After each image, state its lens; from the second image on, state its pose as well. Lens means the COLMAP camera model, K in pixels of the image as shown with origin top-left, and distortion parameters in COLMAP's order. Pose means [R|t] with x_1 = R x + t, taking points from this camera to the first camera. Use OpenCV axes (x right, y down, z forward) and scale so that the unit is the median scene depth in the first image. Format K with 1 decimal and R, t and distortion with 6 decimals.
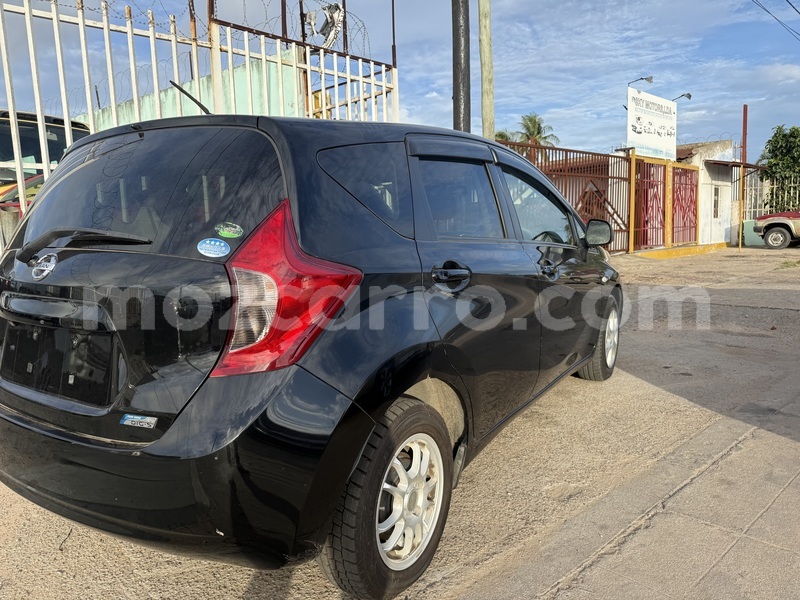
lens RADIAL K [[566.4, 0, 405.0], [0, 566.4, 301.5], [0, 0, 1]] dist [-0.013098, -0.000832]
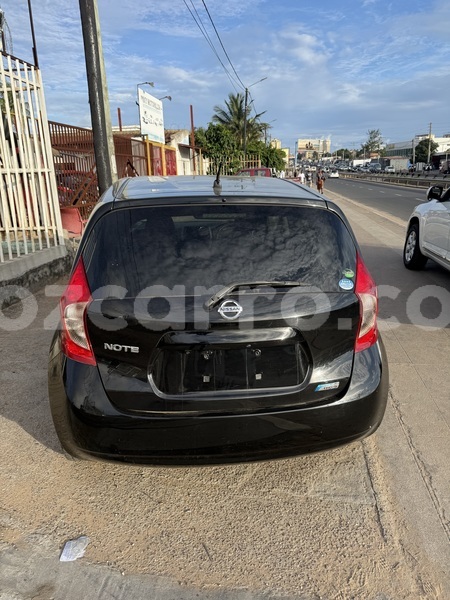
lens RADIAL K [[424.8, 0, 228.7], [0, 424.8, 302.1], [0, 0, 1]] dist [-0.013098, -0.000832]
pose [[0.772019, -0.160546, 0.614990, -0.134780], [0.066585, 0.982678, 0.172945, -0.027263], [-0.632103, -0.092568, 0.769336, 0.017590]]
